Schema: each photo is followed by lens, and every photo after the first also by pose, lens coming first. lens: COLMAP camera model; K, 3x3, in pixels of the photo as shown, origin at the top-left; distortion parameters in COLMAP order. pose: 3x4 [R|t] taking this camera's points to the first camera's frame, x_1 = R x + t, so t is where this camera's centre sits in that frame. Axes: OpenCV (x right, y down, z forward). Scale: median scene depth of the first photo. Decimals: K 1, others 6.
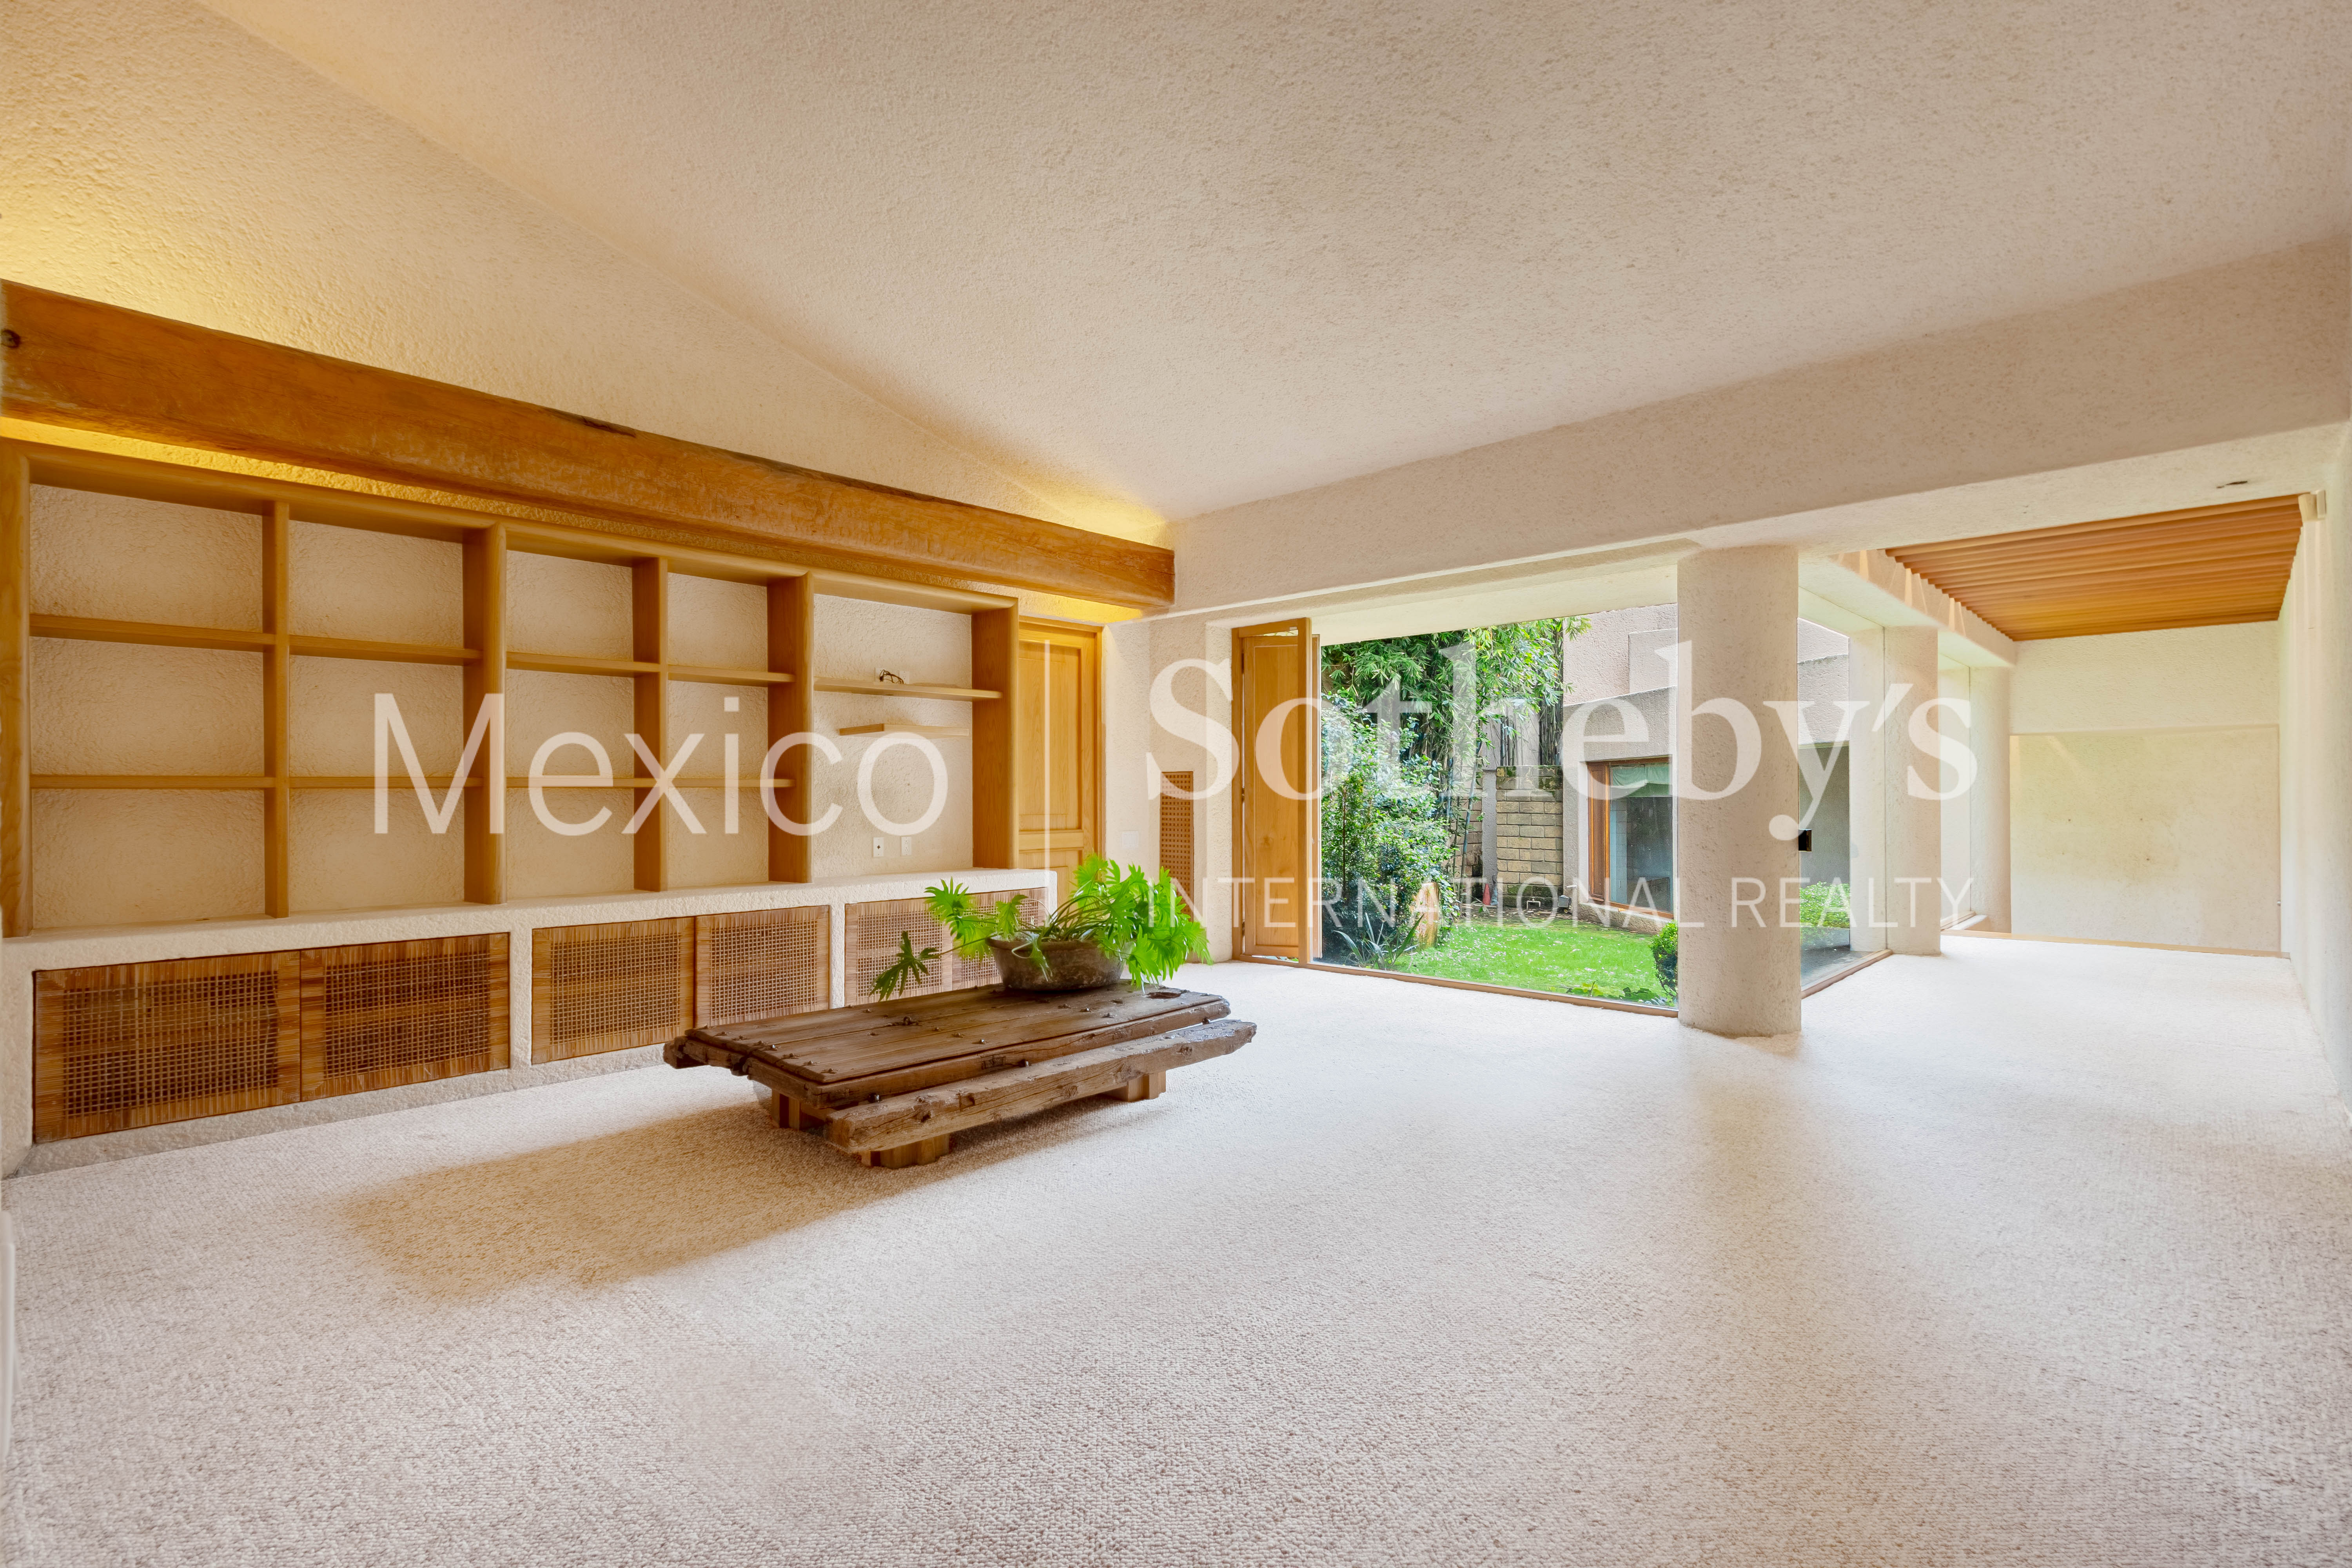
lens RADIAL K [[1087.6, 0, 1177.7], [0, 1087.6, 787.9], [0, 0, 1]] dist [0.001730, -0.000078]
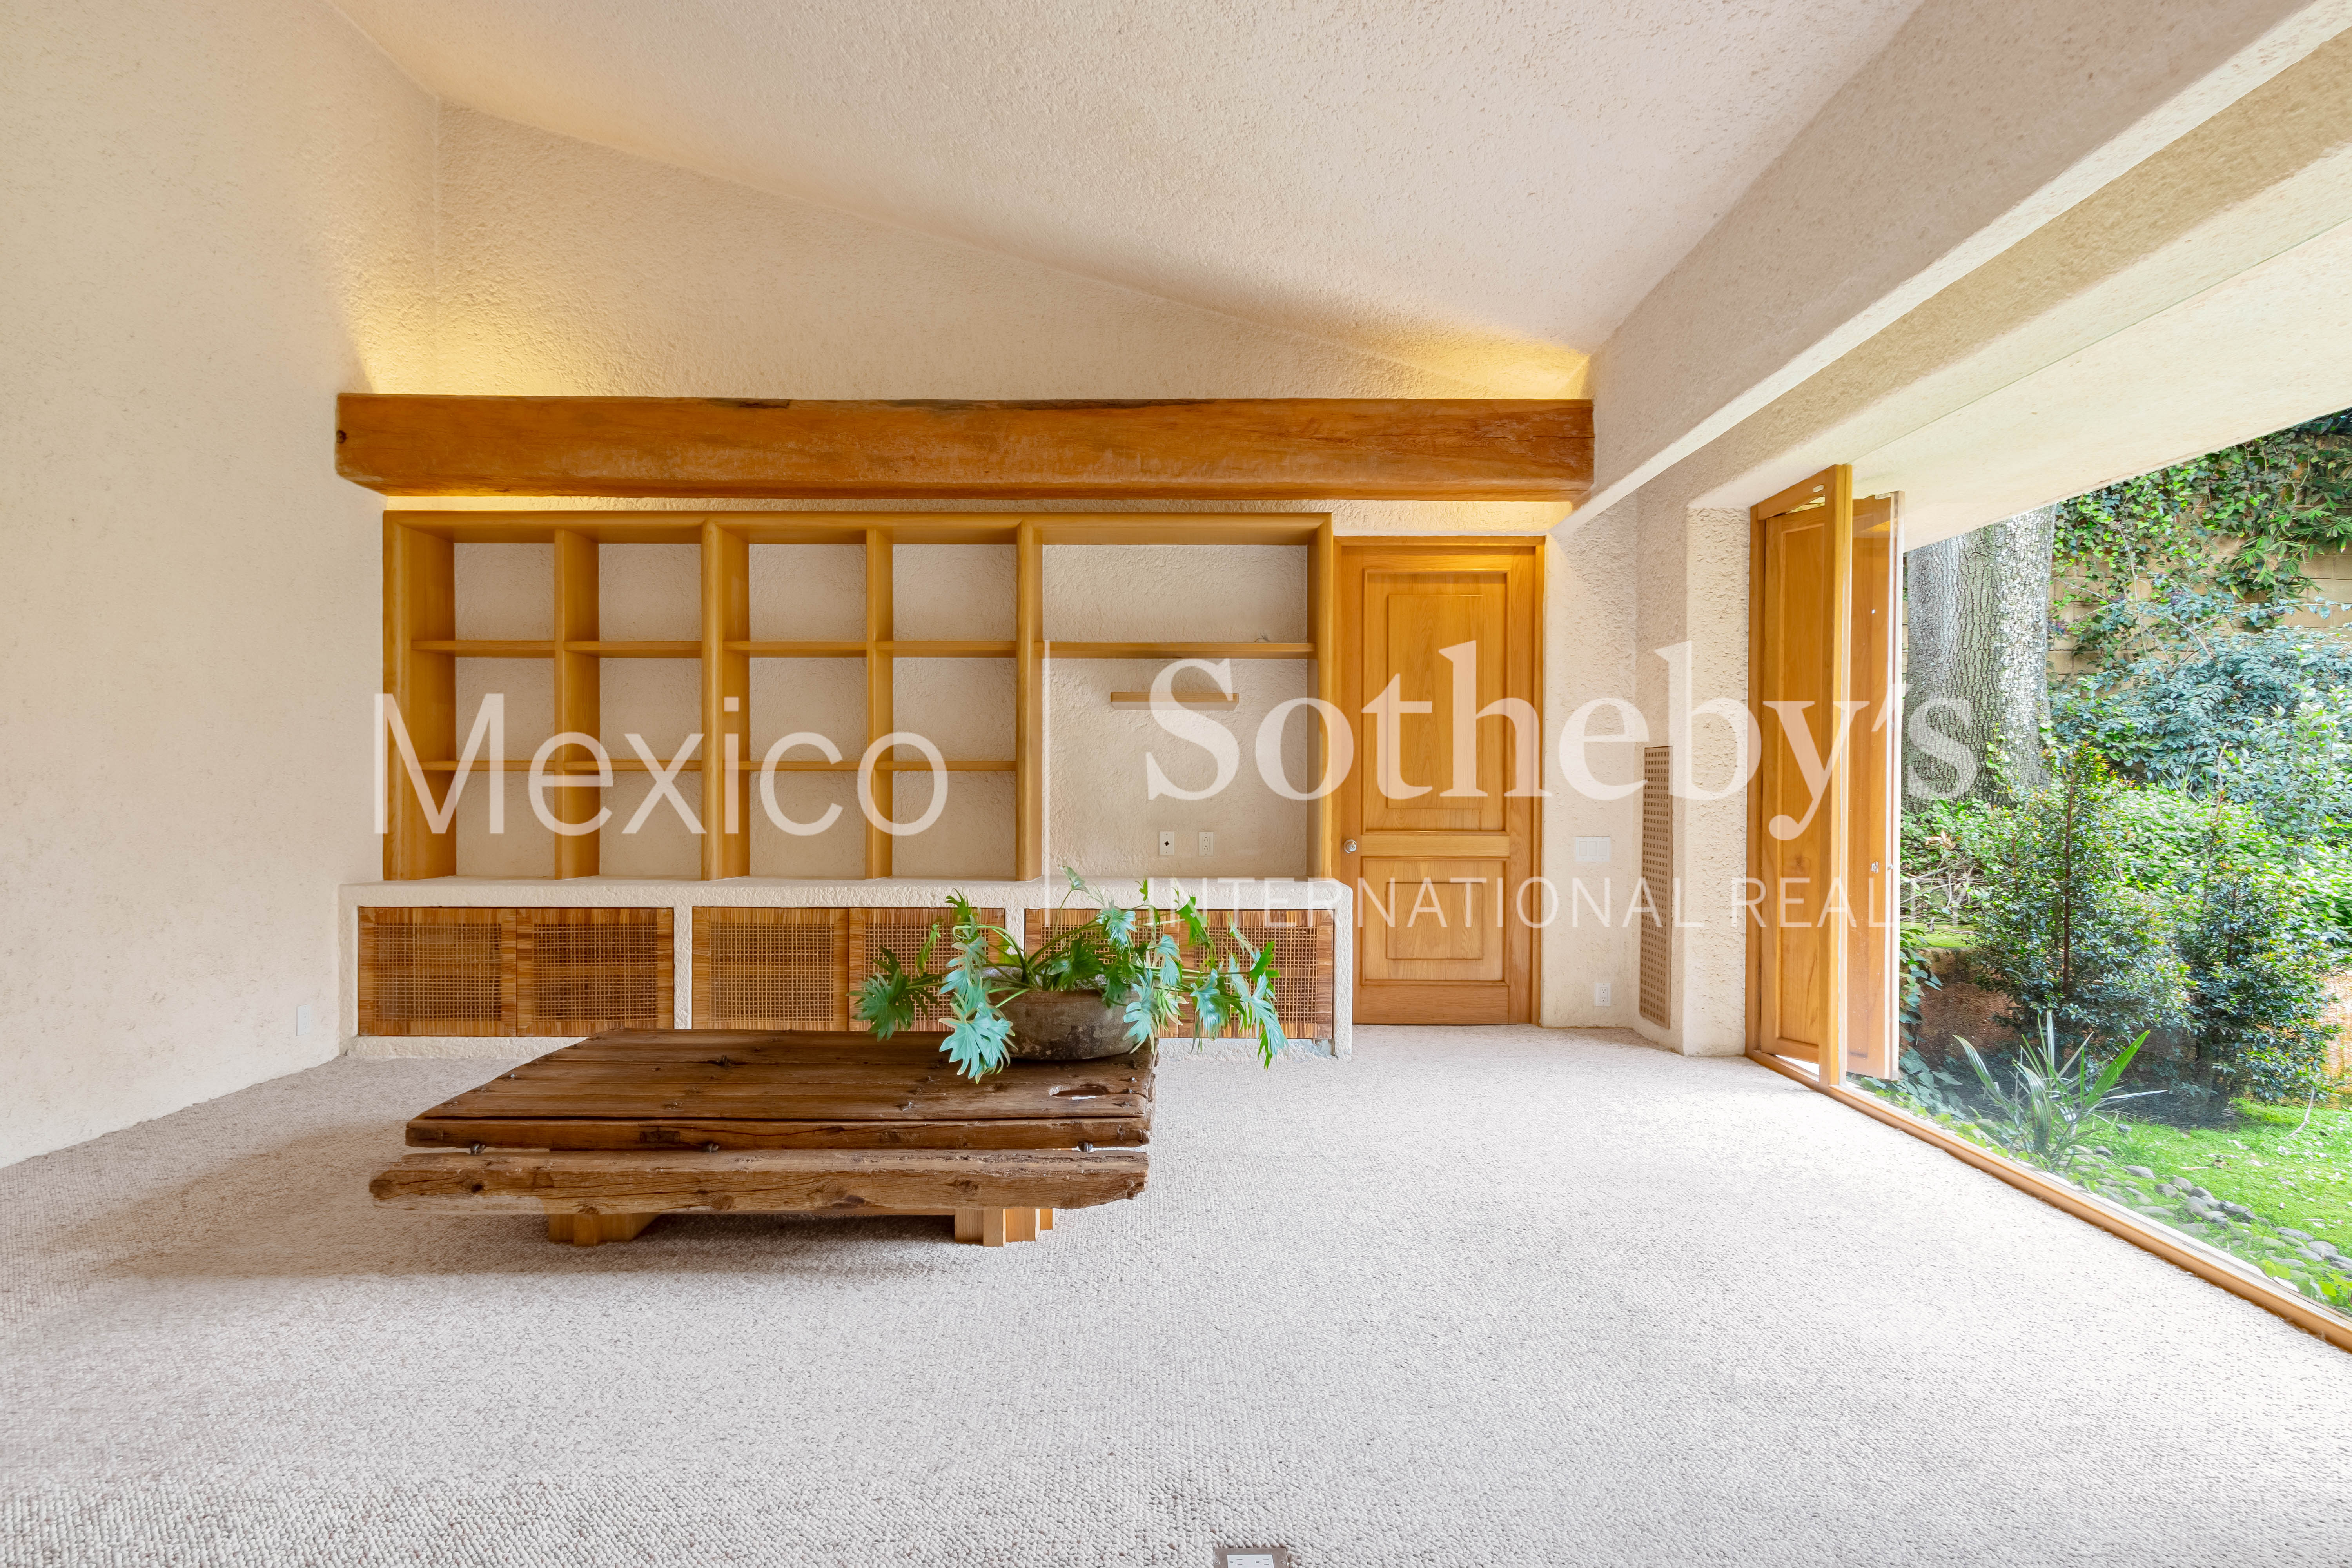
lens RADIAL K [[1167.3, 0, 1174.6], [0, 1167.3, 786.4], [0, 0, 1]] dist [0.004389, -0.000566]
pose [[0.691809, 0.009837, -0.722013, 0.524417], [-0.001347, 0.999923, 0.012333, 0.000870], [0.722079, -0.007560, 0.691769, 0.561907]]
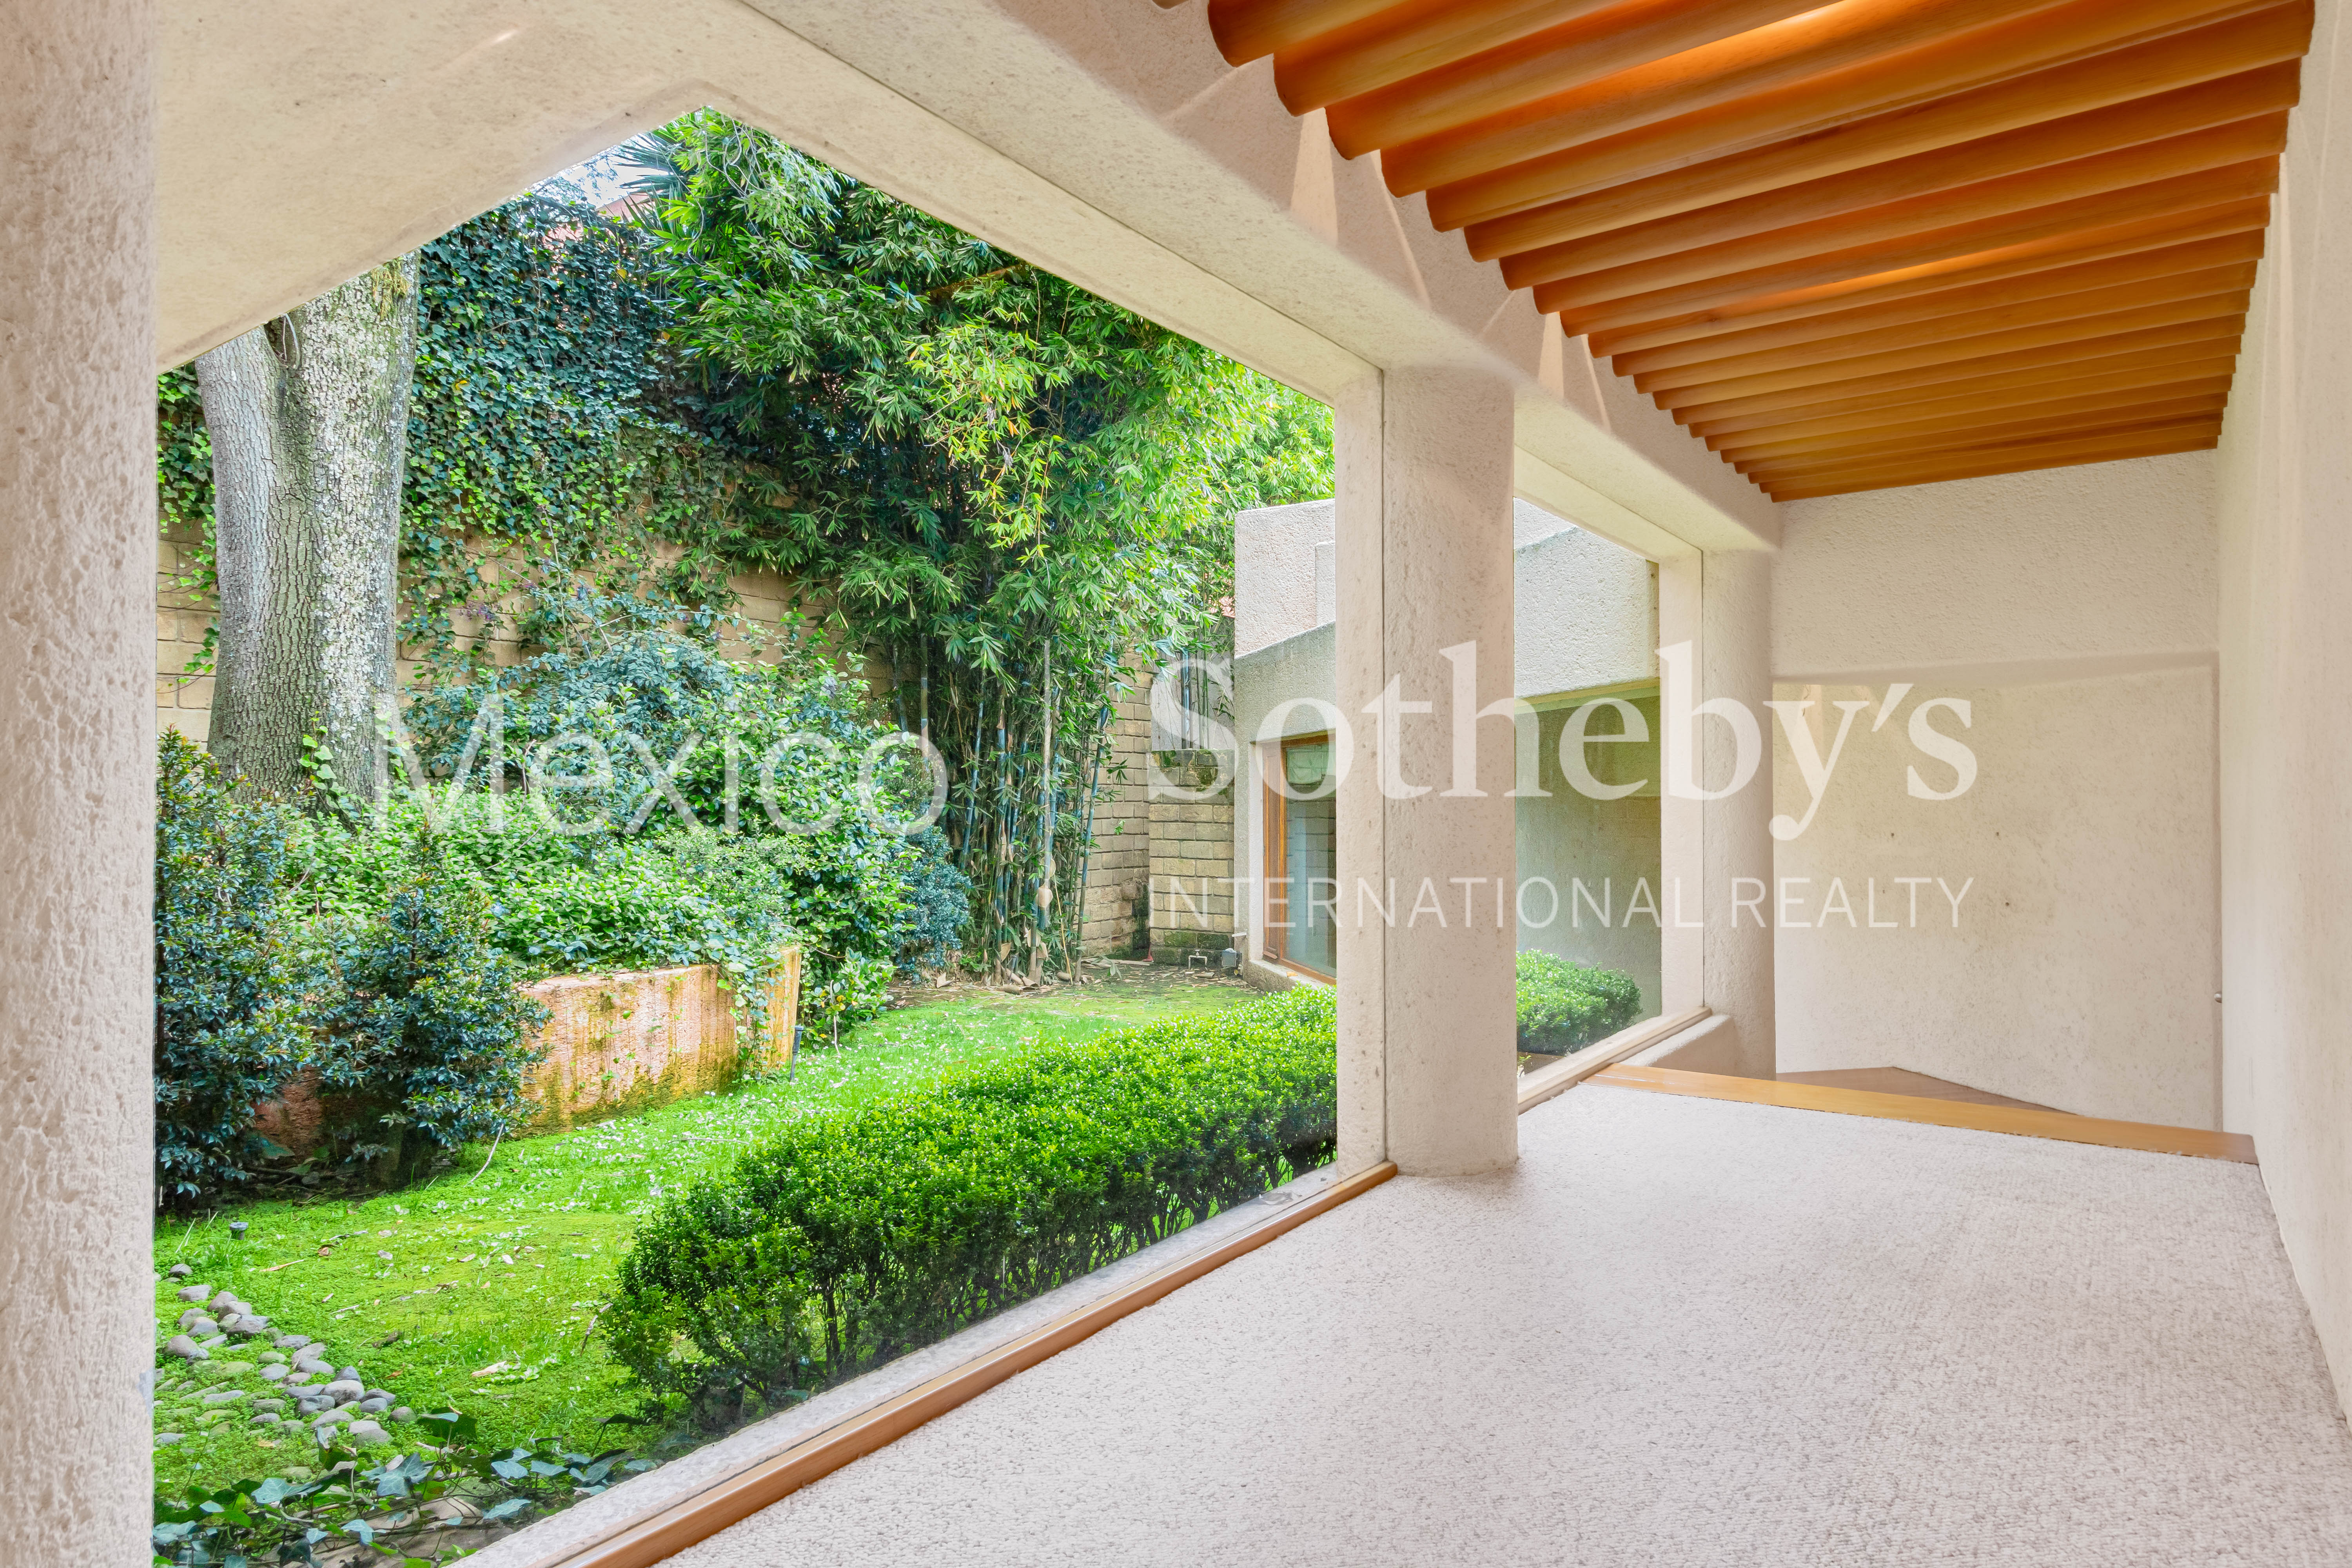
lens RADIAL K [[1333.9, 0, 1174.2], [0, 1333.9, 781.1], [0, 0, 1]] dist [0.004168, 0.000153]
pose [[0.989414, 0.004443, 0.145051, 0.912459], [-0.003538, 0.999973, -0.006501, 0.017587], [-0.145076, 0.005919, 0.989403, 0.945293]]
